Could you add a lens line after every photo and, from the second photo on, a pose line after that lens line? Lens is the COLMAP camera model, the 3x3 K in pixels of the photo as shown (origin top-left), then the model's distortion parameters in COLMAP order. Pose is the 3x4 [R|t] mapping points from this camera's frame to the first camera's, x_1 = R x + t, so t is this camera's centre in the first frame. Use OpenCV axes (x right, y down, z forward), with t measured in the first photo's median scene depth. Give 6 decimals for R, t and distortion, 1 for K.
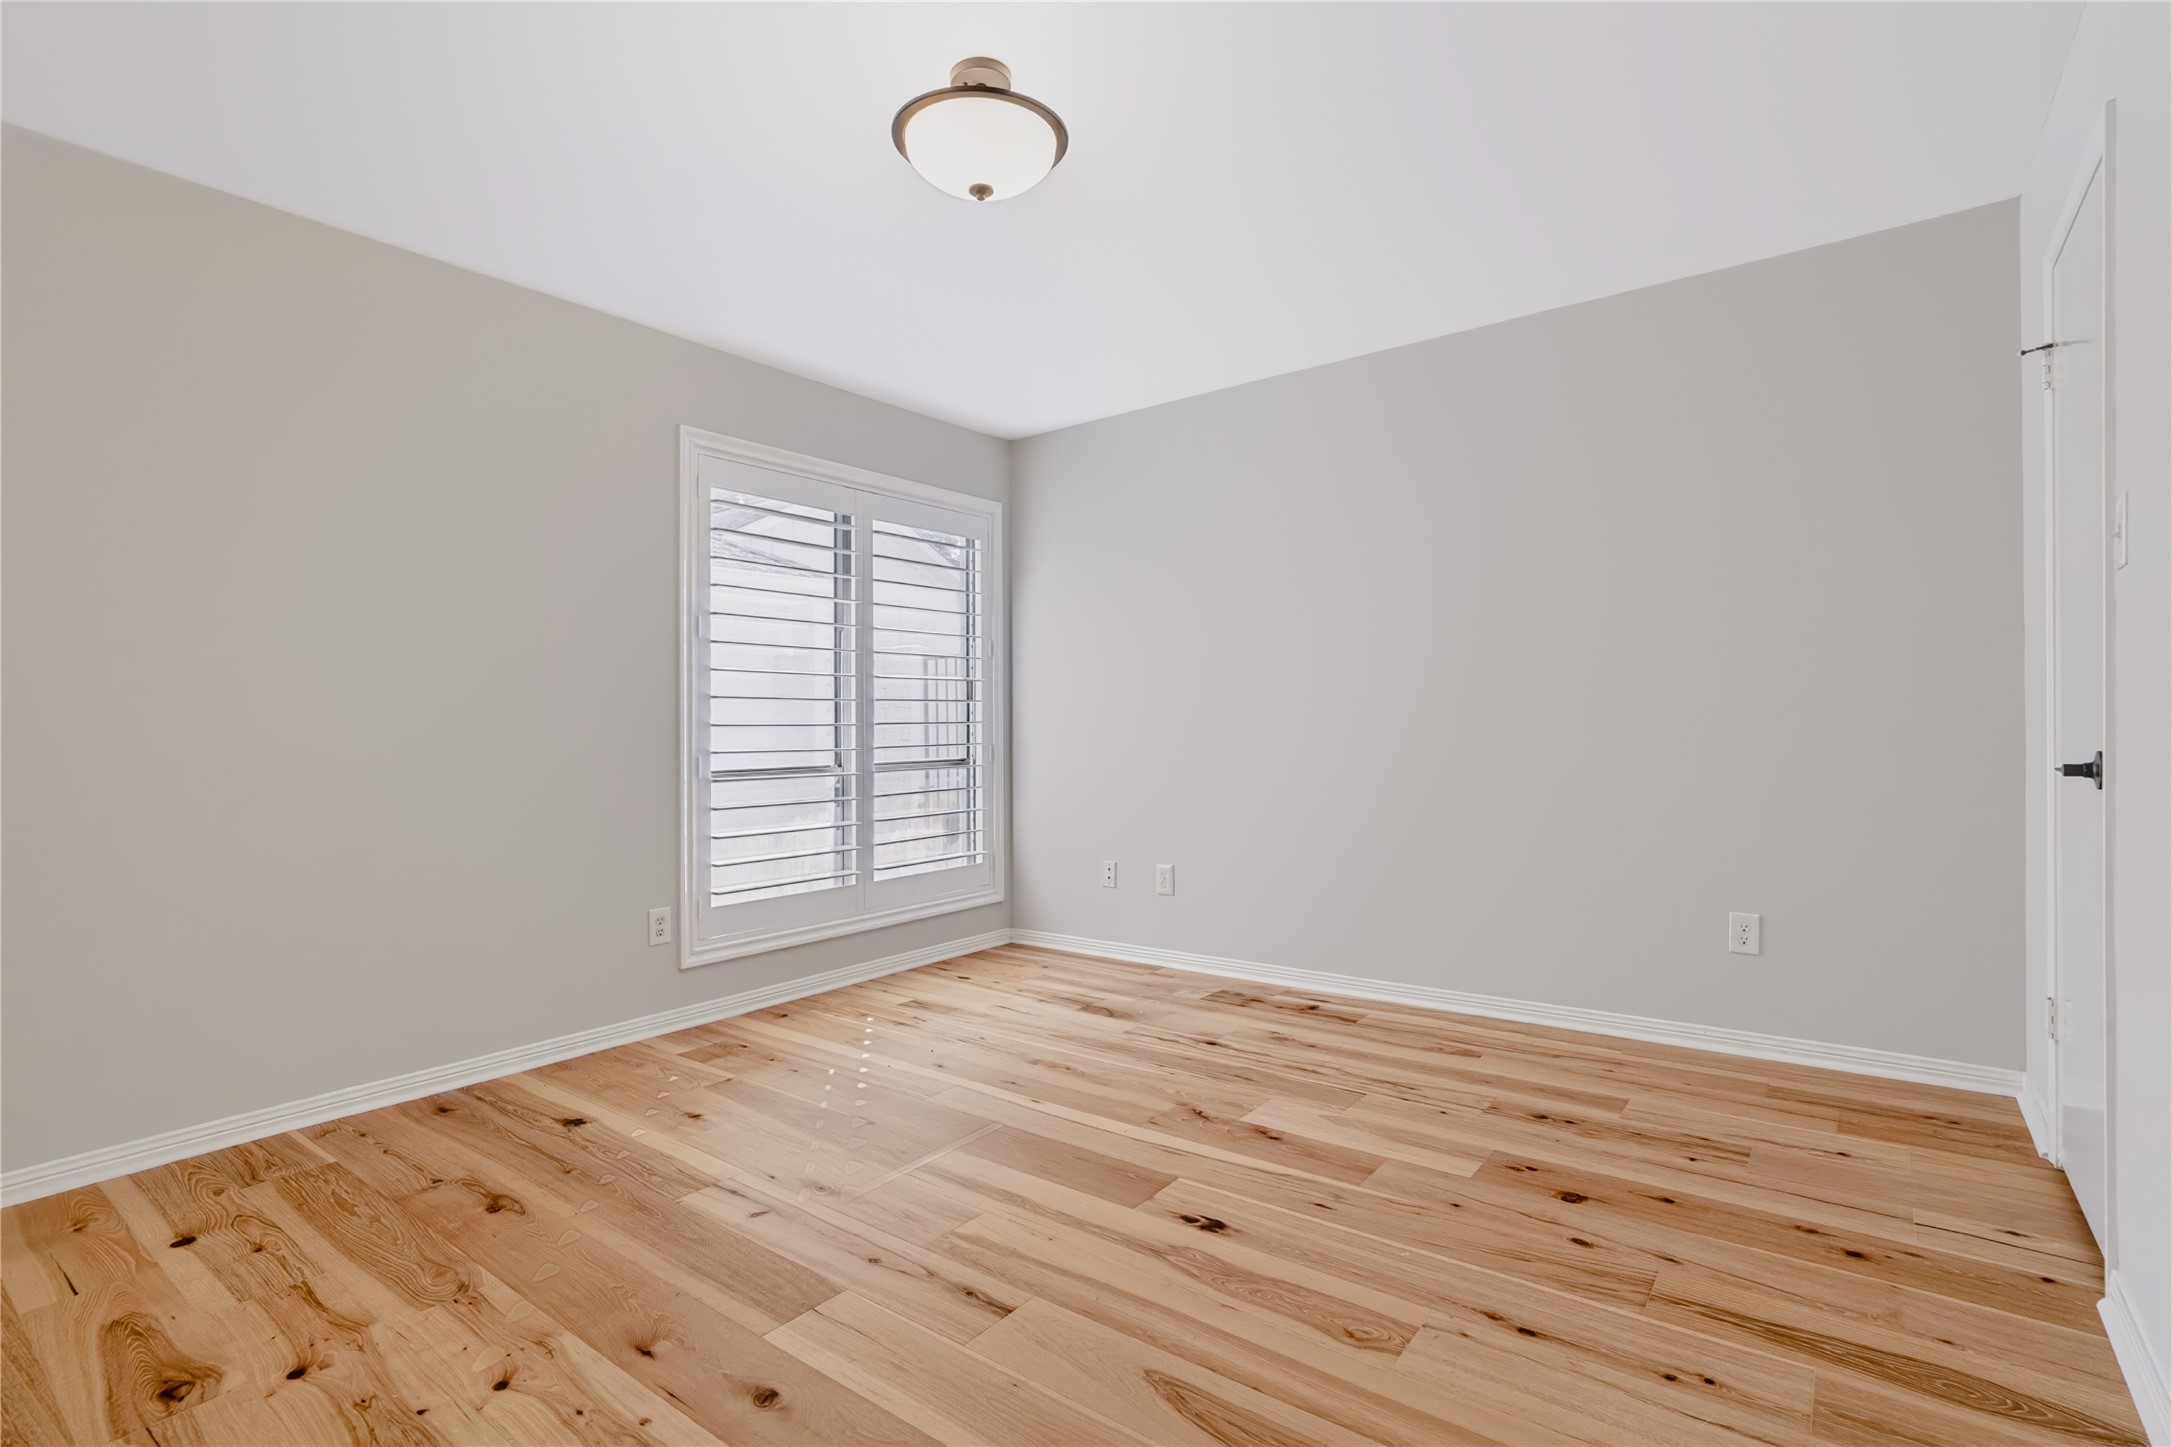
lens RADIAL K [[1025.5, 0, 1065.9], [0, 1025.5, 719.9], [0, 0, 1]] dist [-0.005967, 0.001455]
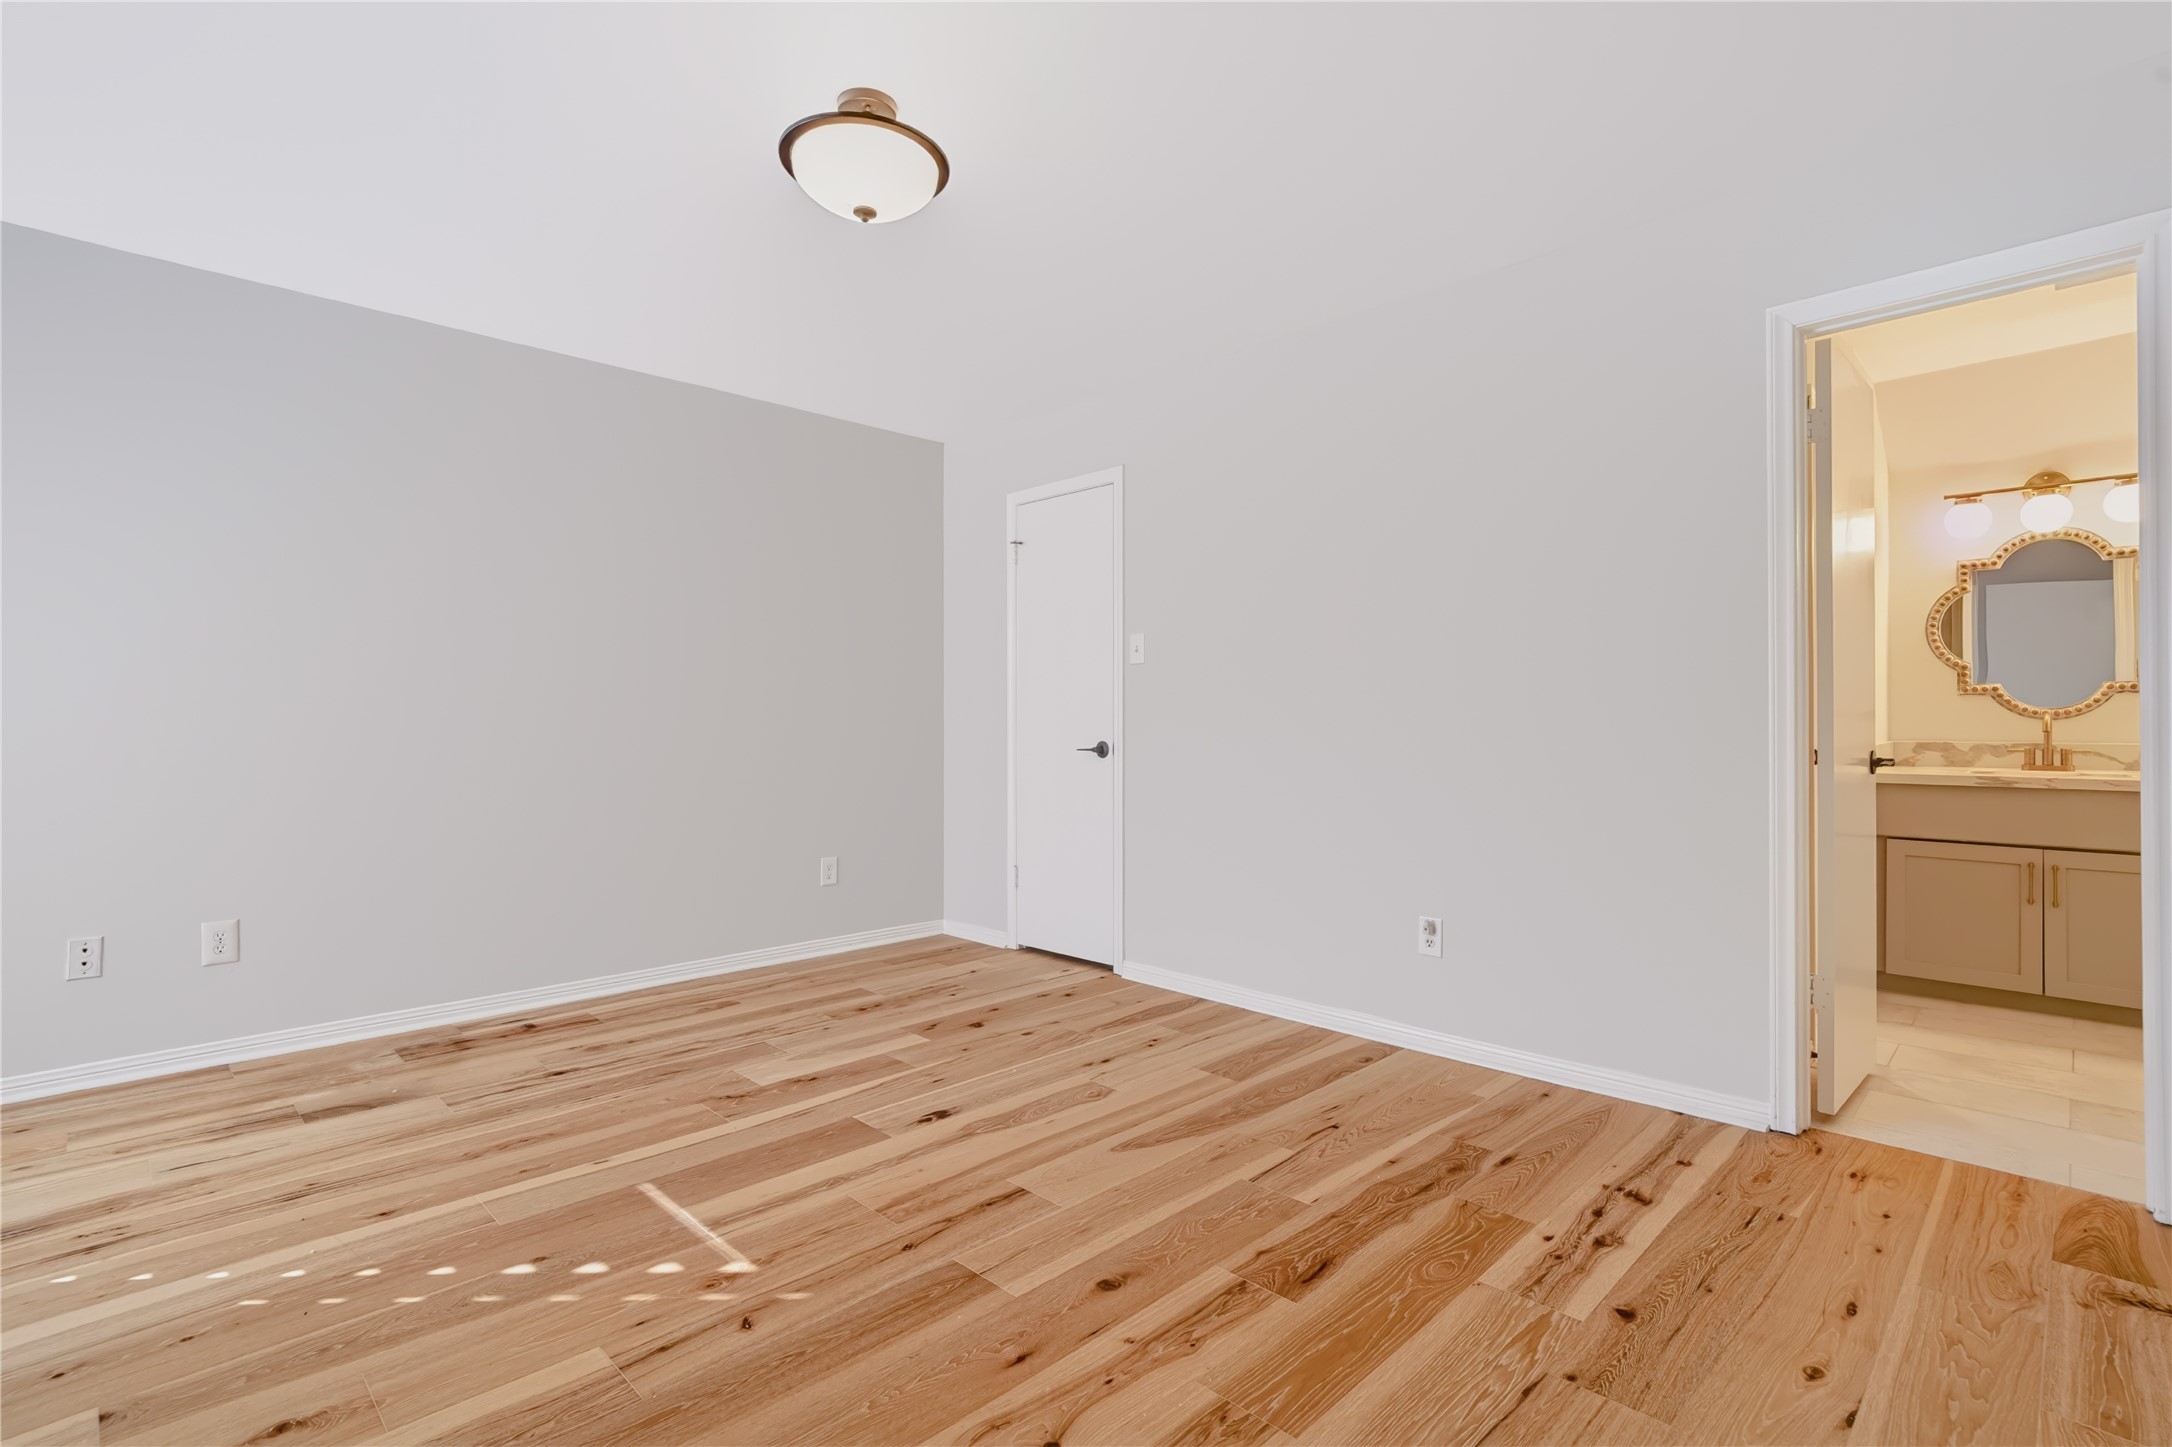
lens RADIAL K [[1025.5, 0, 1080.6], [0, 1025.5, 721.5], [0, 0, 1]] dist [-0.005967, 0.001455]
pose [[0.128250, 0.015873, 0.991615, -0.790729], [-0.006902, 0.999862, -0.015112, 0.012421], [-0.991718, -0.004906, 0.128342, 0.467575]]
